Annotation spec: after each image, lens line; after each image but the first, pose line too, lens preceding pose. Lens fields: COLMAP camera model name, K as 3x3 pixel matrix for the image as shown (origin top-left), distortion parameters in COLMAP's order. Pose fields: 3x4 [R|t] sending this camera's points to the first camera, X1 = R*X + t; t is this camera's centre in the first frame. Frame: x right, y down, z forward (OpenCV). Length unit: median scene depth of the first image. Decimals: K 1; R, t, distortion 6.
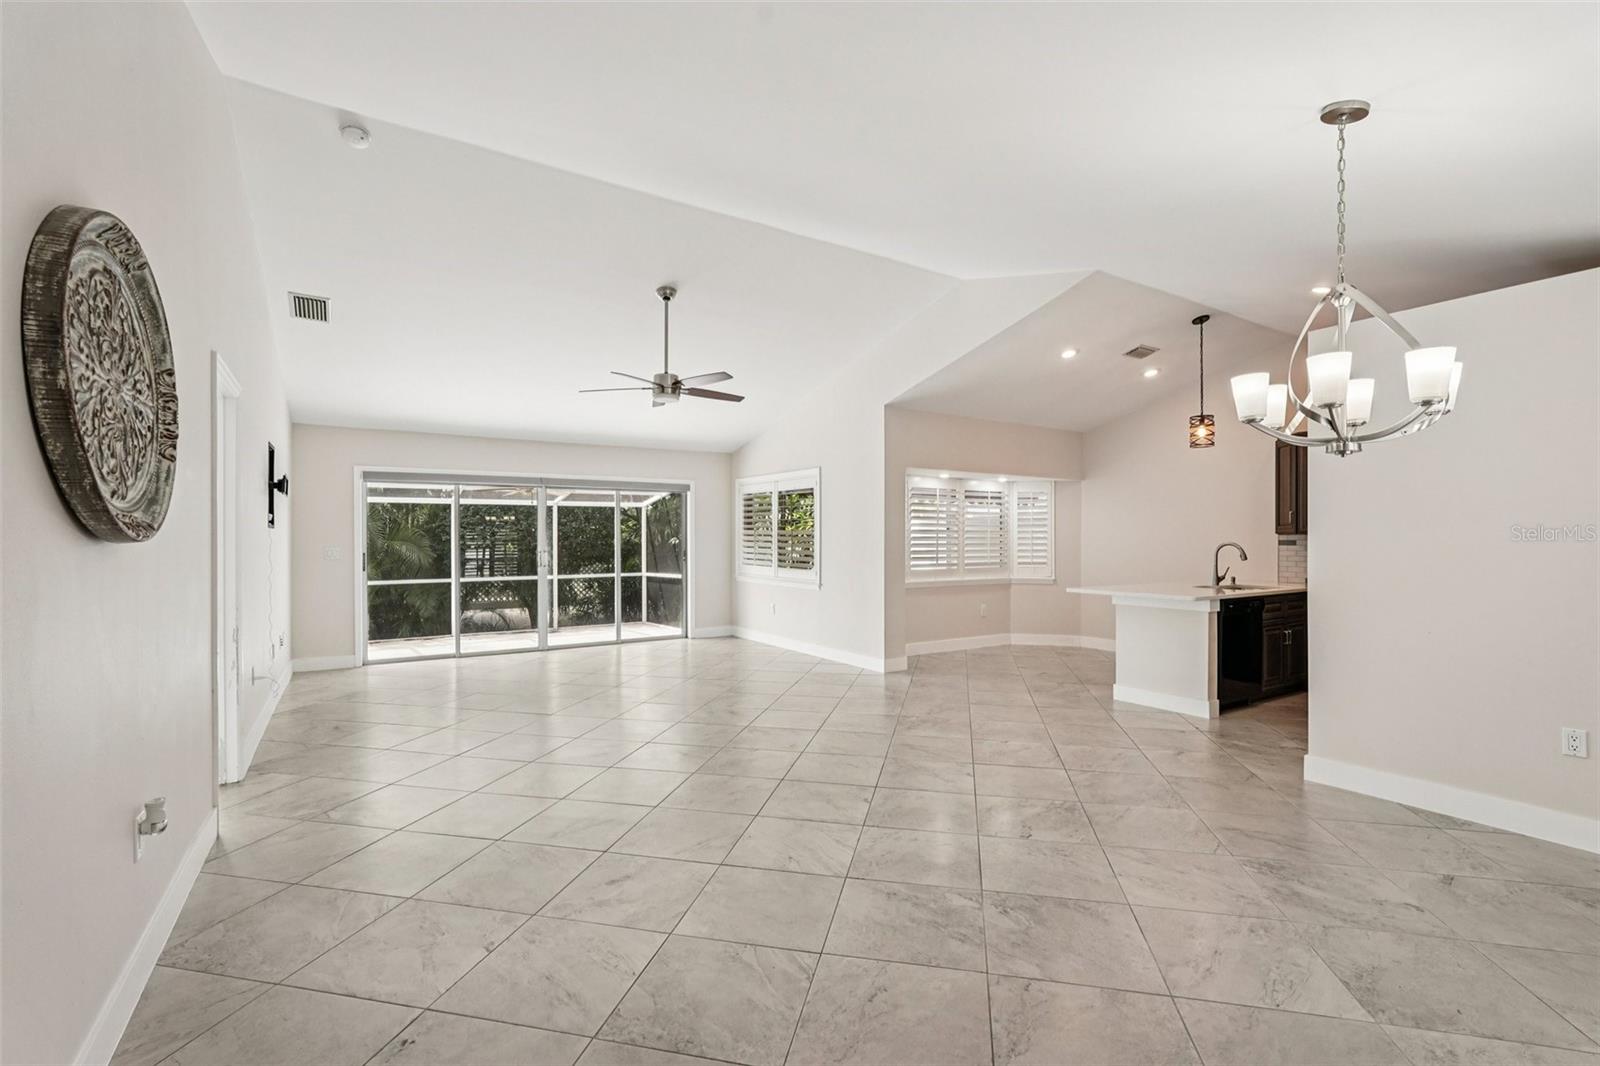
lens RADIAL K [[709.2, 0, 802.7], [0, 709.2, 541.4], [0, 0, 1]] dist [-0.020064, 0.011369]
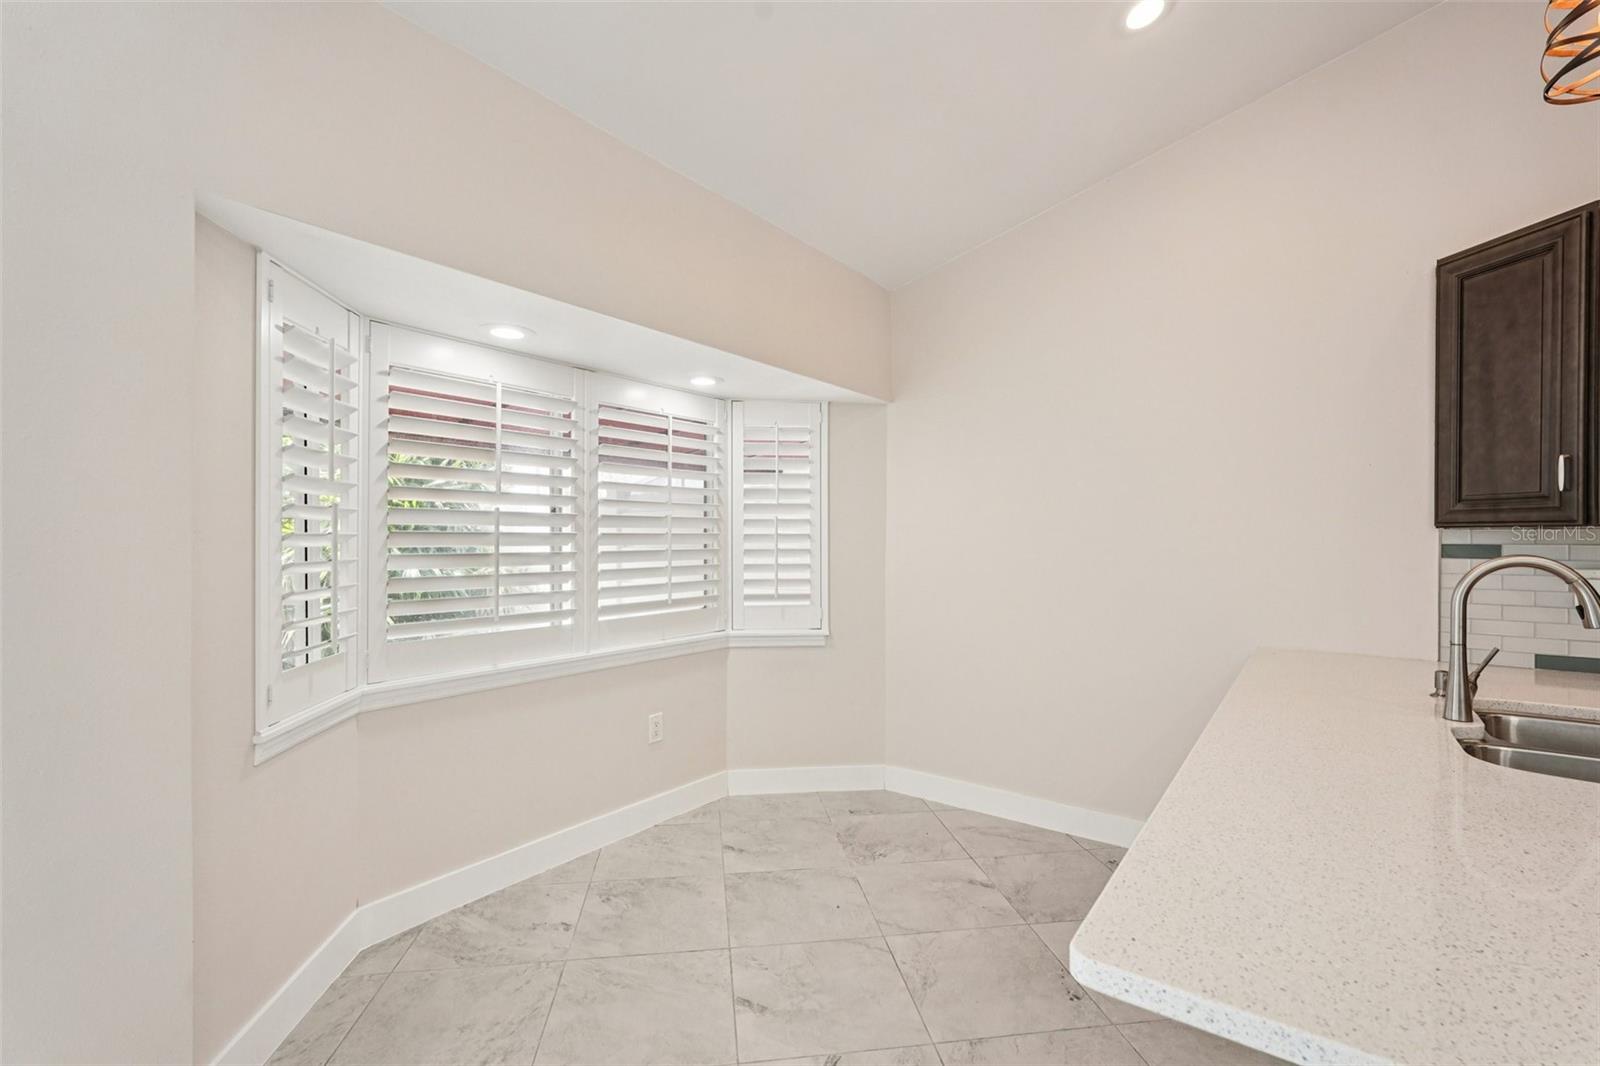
lens RADIAL K [[709.2, 0, 802.7], [0, 709.2, 541.4], [0, 0, 1]] dist [-0.020064, 0.011369]
pose [[0.933404, -0.004410, 0.358800, 0.211163], [0.004697, 0.999989, 0.000071, -0.004005], [-0.358796, 0.001619, 0.933414, 0.675269]]
